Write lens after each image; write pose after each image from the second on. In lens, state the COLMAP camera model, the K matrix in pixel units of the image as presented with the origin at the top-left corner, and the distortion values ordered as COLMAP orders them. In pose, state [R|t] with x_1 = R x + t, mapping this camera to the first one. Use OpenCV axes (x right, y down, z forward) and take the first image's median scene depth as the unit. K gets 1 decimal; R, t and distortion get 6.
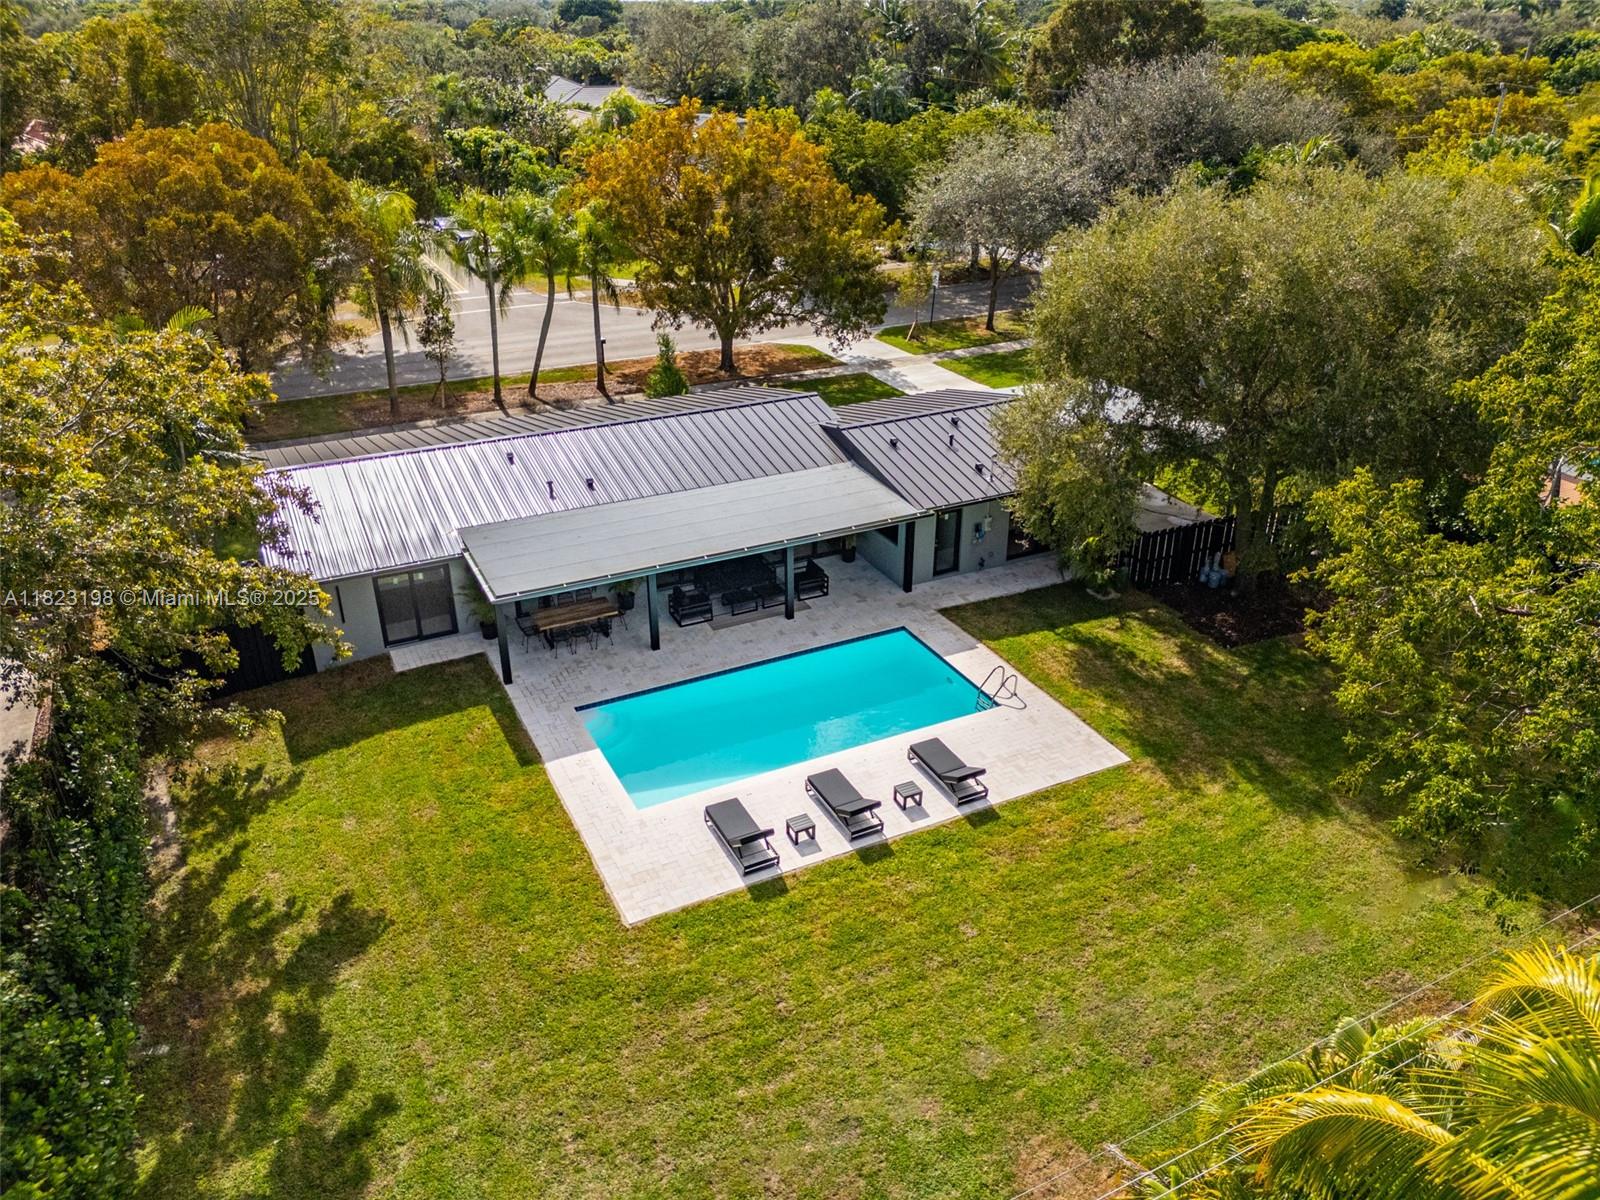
lens RADIAL K [[1167.0, 0, 812.9], [0, 1167.0, 596.5], [0, 0, 1]] dist [0.082865, -0.099699]
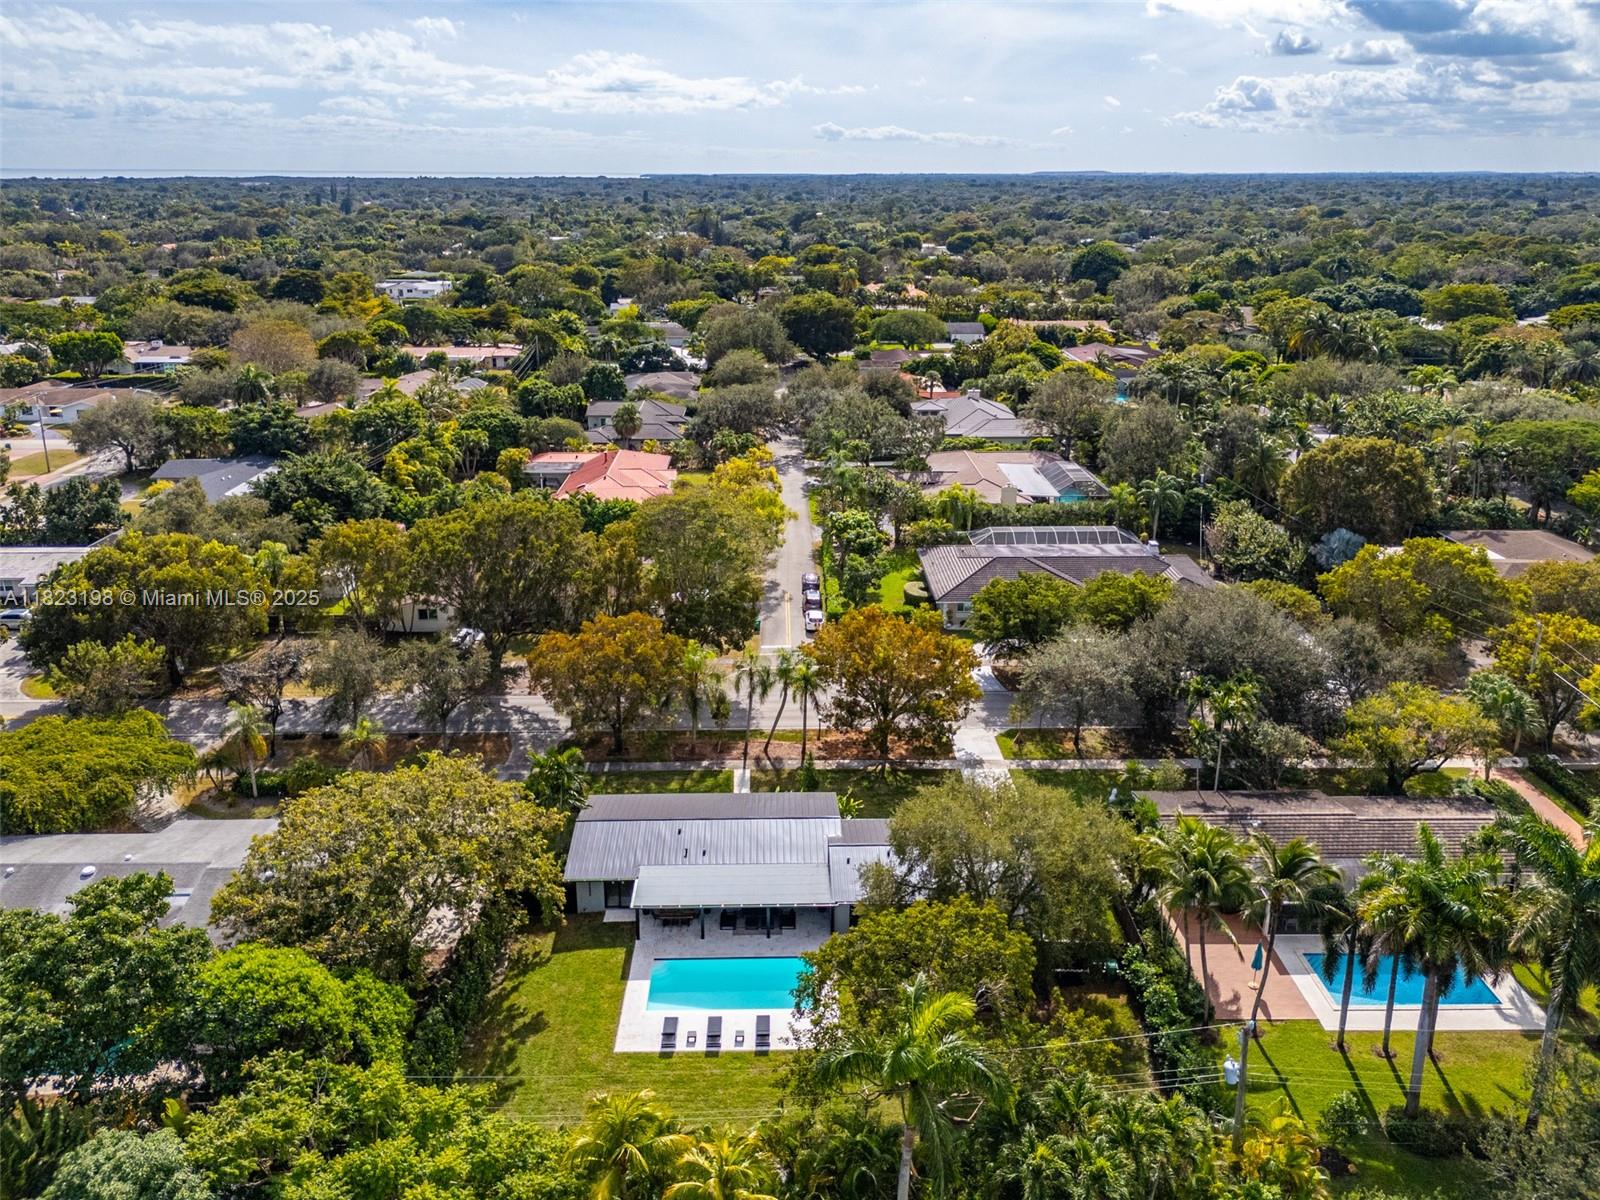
lens RADIAL K [[1167.0, 0, 812.9], [0, 1167.0, 596.5], [0, 0, 1]] dist [0.082865, -0.099699]
pose [[0.903002, 0.148591, -0.403124, 0.948691], [-0.197621, 0.976790, -0.082629, -0.493081], [0.381489, 0.154280, 0.911408, -1.196895]]
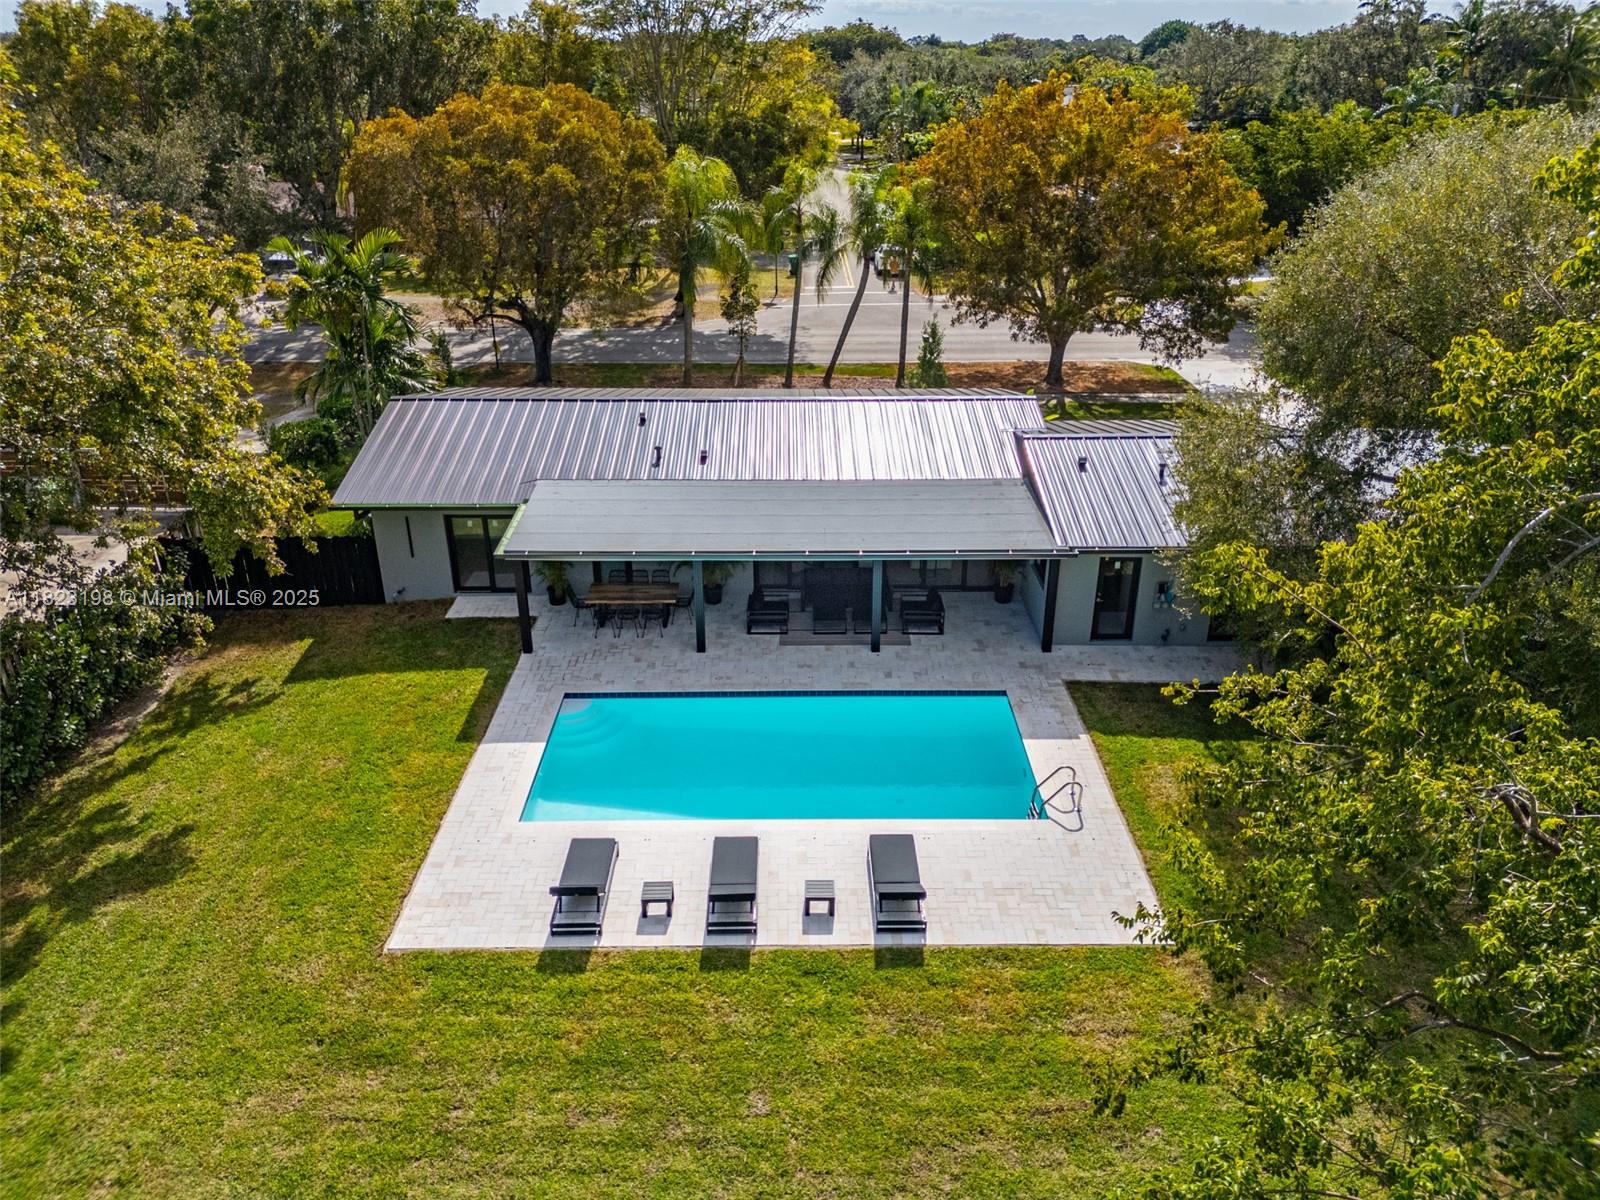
lens RADIAL K [[1167.0, 0, 812.9], [0, 1167.0, 596.5], [0, 0, 1]] dist [0.082865, -0.099699]
pose [[0.896917, 0.184333, -0.401946, 0.294427], [-0.196064, 0.980516, 0.012162, -0.022530], [0.396356, 0.067899, 0.915583, 0.259989]]
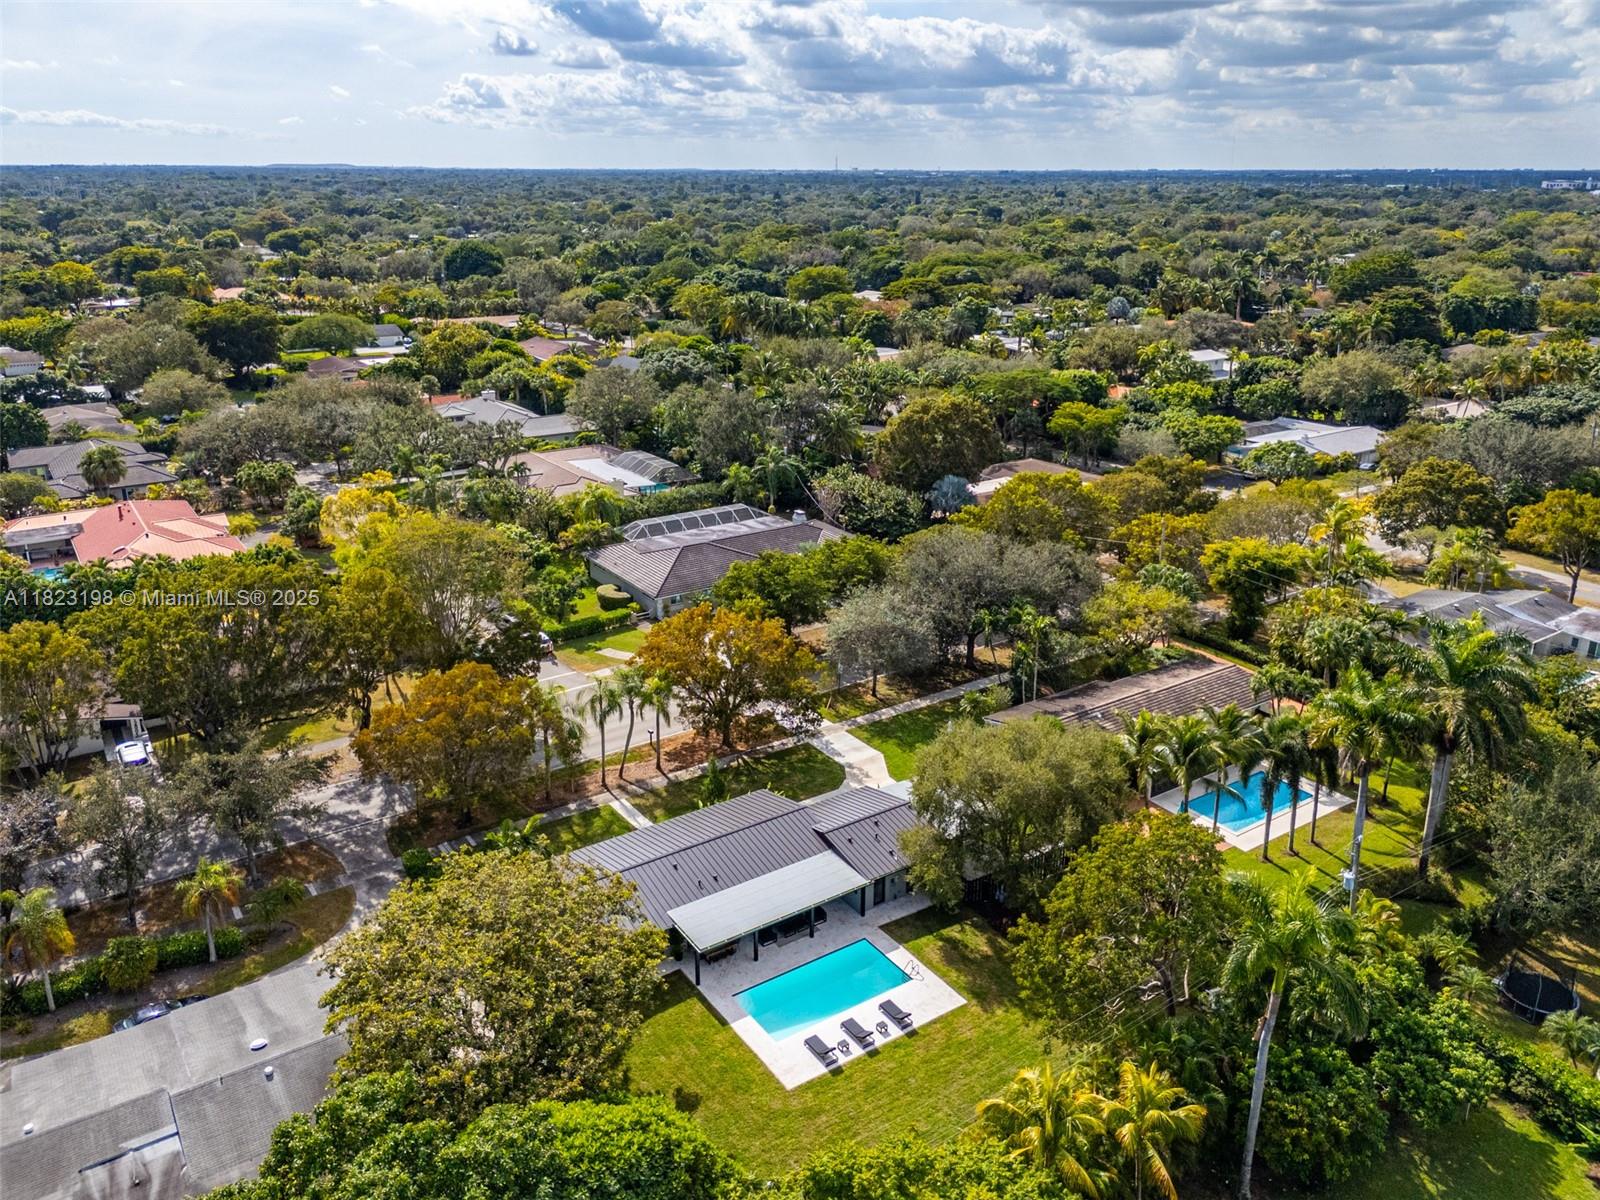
lens RADIAL K [[1167.0, 0, 812.9], [0, 1167.0, 596.5], [0, 0, 1]] dist [0.082865, -0.099699]
pose [[0.991394, -0.039747, 0.124732, -0.297948], [0.054612, 0.991496, -0.118120, -0.394394], [-0.118977, 0.123916, 0.985134, -1.375841]]
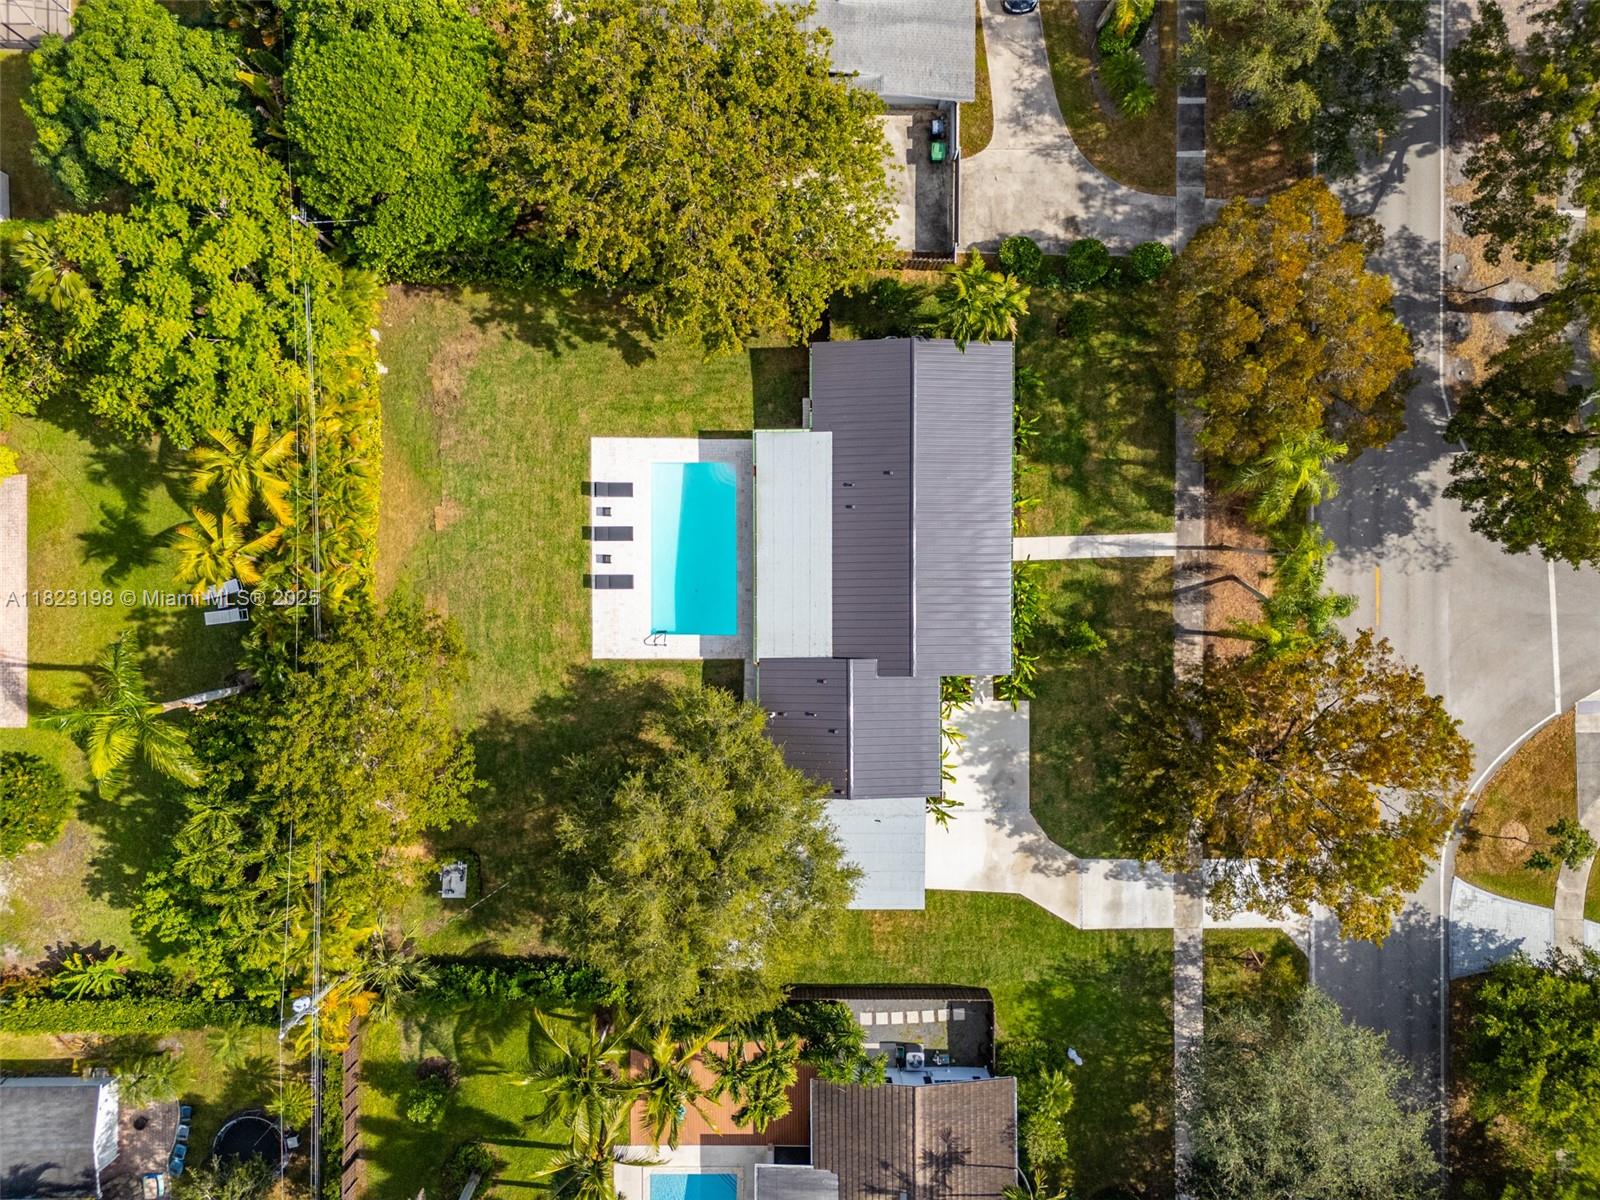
lens RADIAL K [[1167.0, 0, 812.9], [0, 1167.0, 596.5], [0, 0, 1]] dist [0.082865, -0.099699]
pose [[-0.455266, 0.890348, 0.003789, -0.051697], [-0.410874, -0.213866, 0.886253, -1.971516], [0.789883, 0.401924, 0.463187, 0.177377]]
